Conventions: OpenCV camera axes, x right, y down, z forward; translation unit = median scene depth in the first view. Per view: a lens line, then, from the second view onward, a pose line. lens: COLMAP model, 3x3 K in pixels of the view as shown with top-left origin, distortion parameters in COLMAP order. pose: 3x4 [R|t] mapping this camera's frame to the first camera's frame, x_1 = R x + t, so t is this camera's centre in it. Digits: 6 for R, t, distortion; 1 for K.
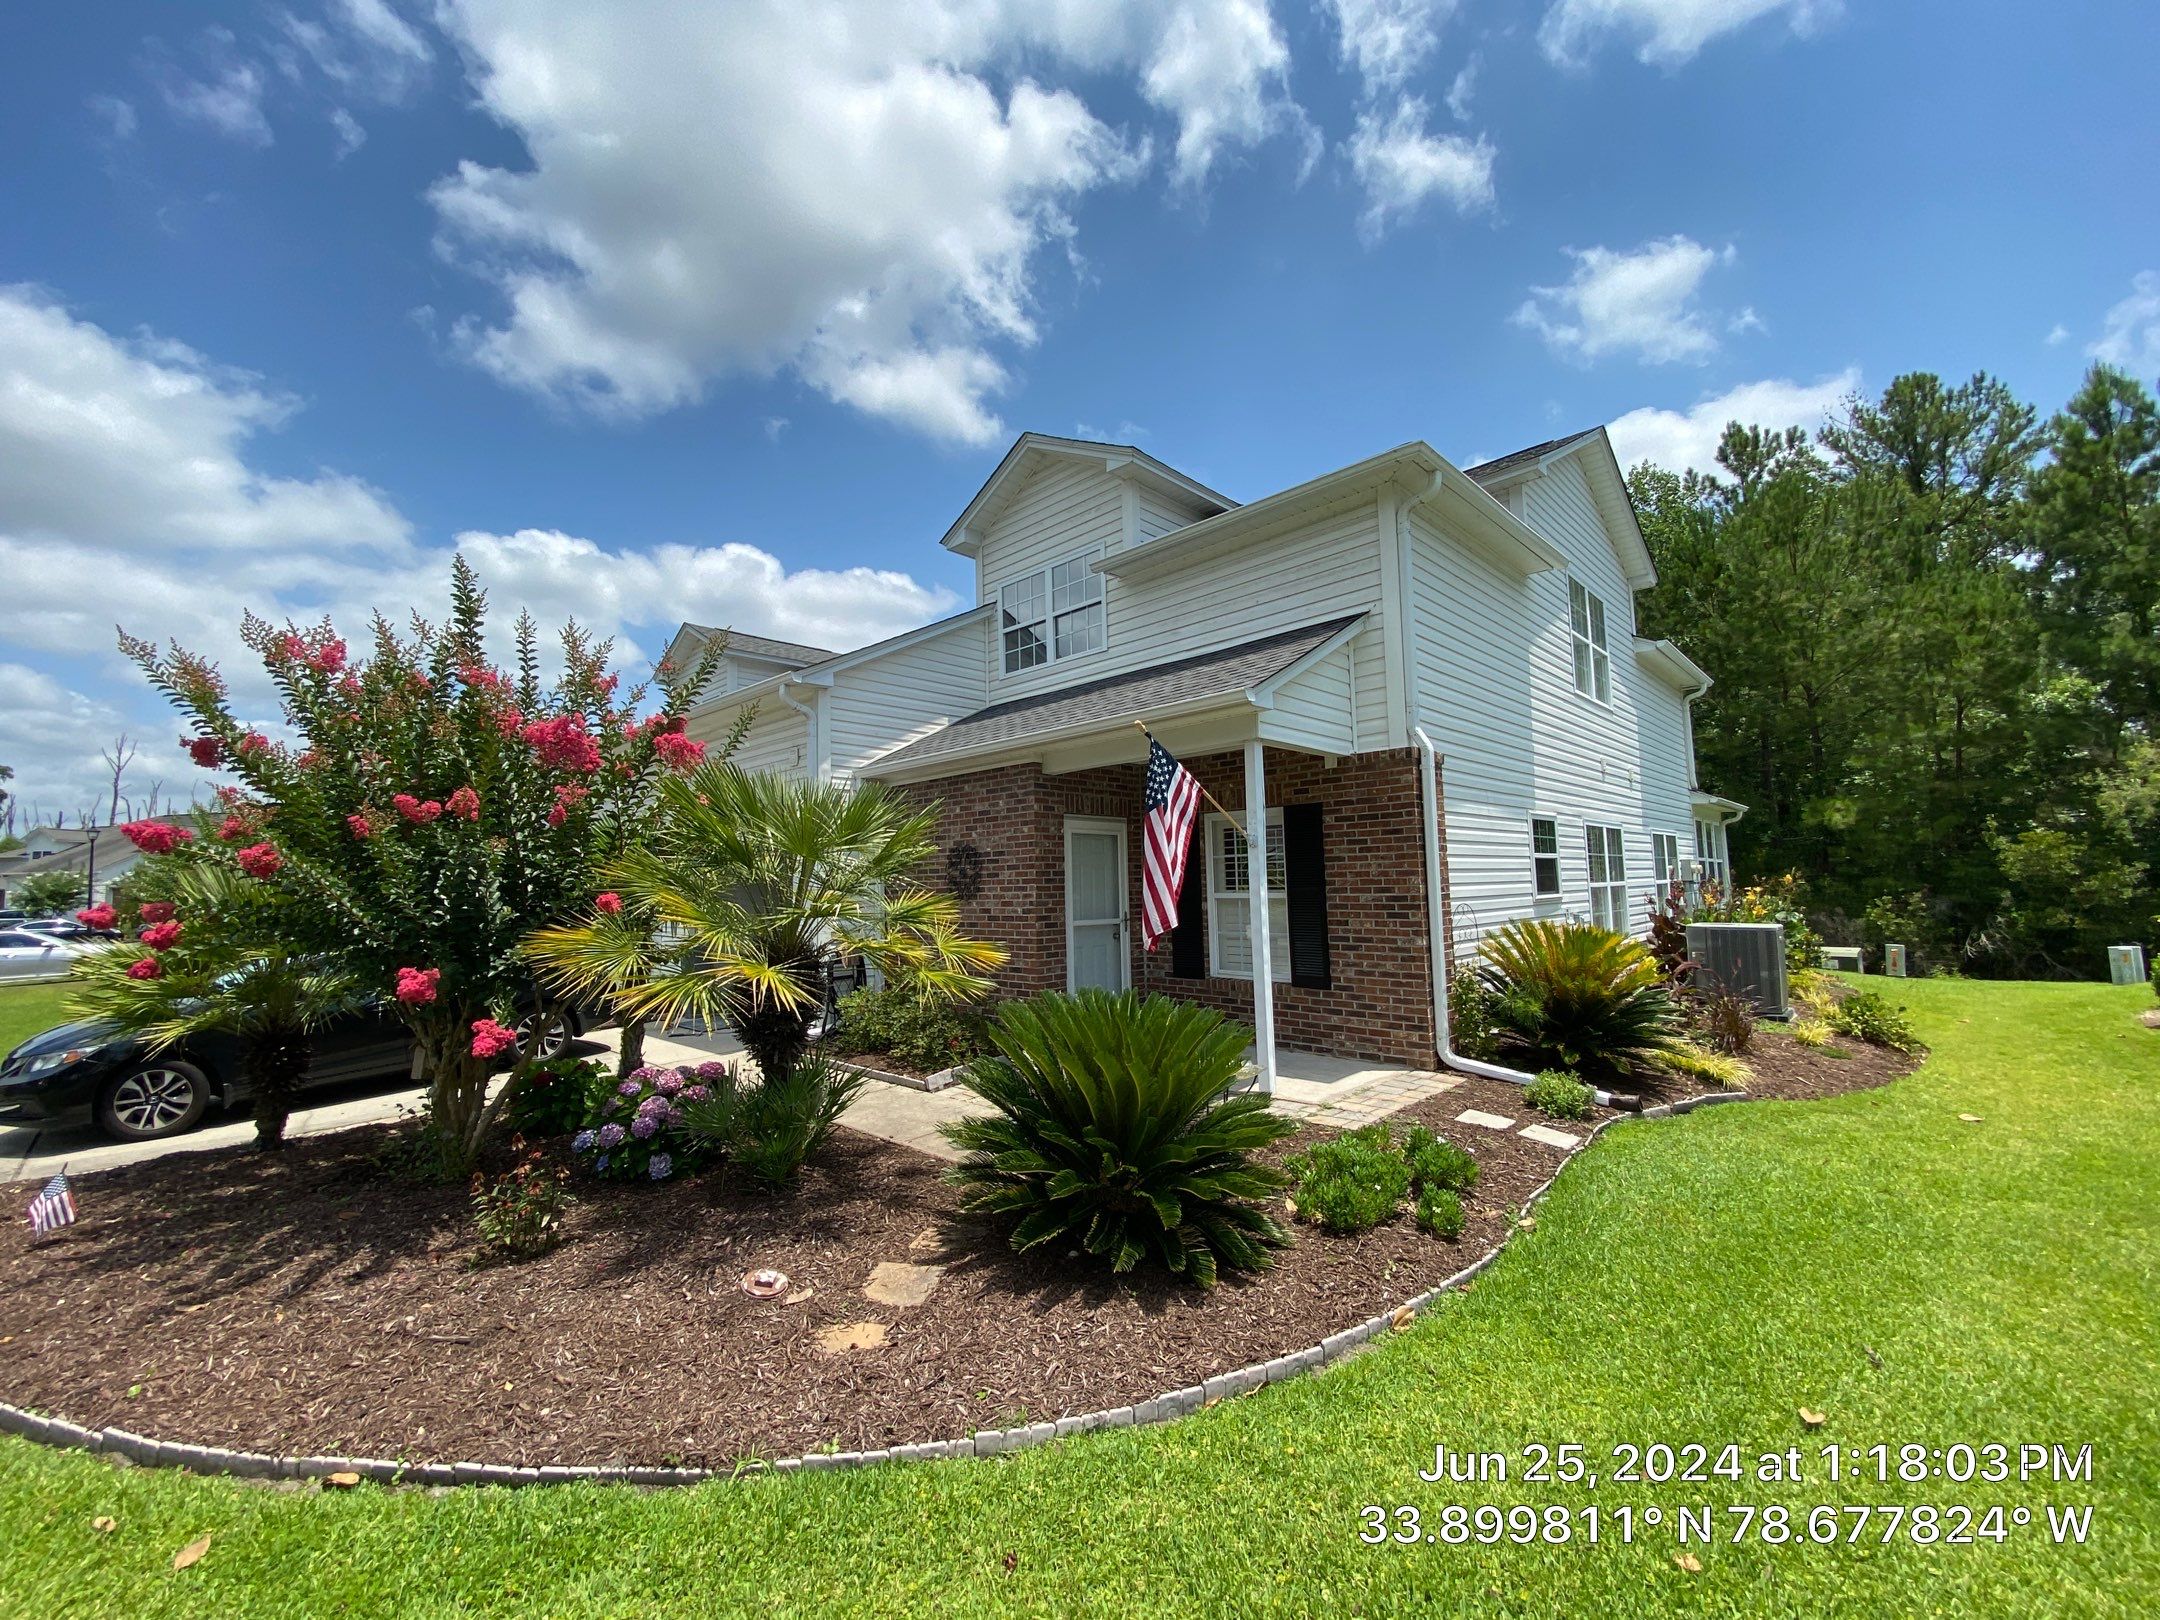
lens RADIAL K [[865.1, 0, 1080.0], [0, 865.1, 810.0], [0, 0, 1]] dist [-0.002739, -0.010879]
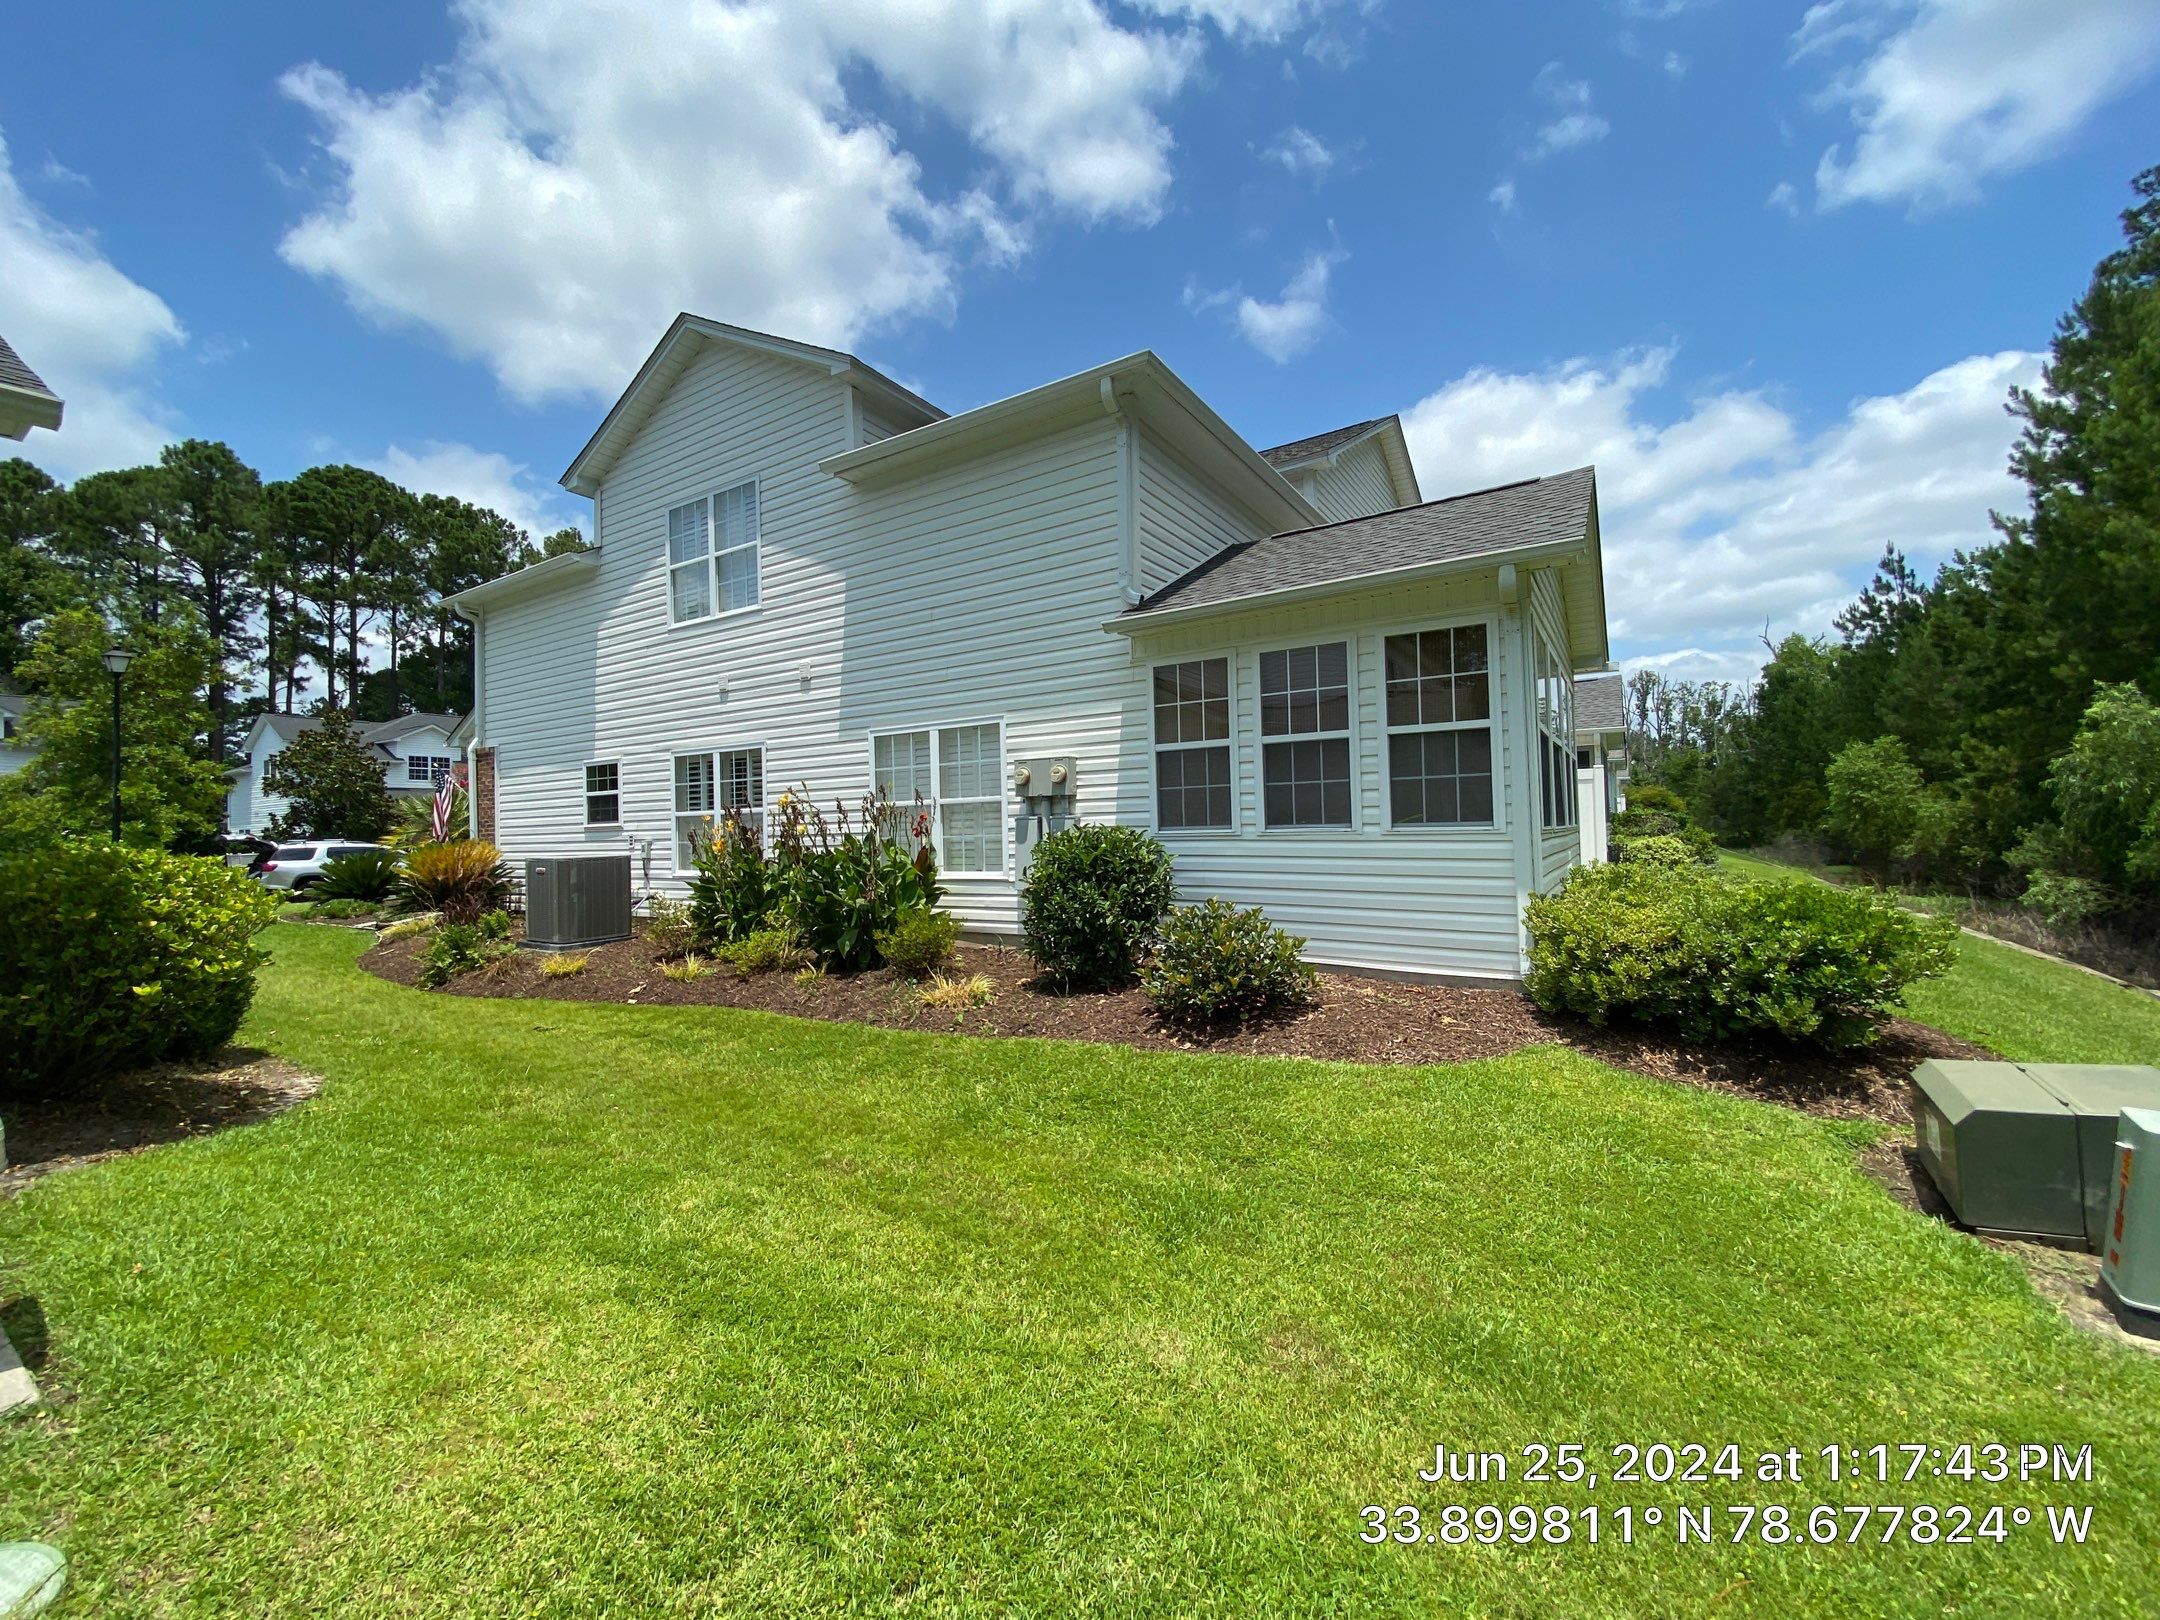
lens RADIAL K [[888.2, 0, 1080.0], [0, 888.2, 810.0], [0, 0, 1]] dist [0.014780, -0.016506]
pose [[0.204084, -0.011754, -0.978883, 1.865515], [0.103005, 0.994635, 0.009533, 0.130730], [0.973519, -0.102776, 0.204200, 1.352472]]
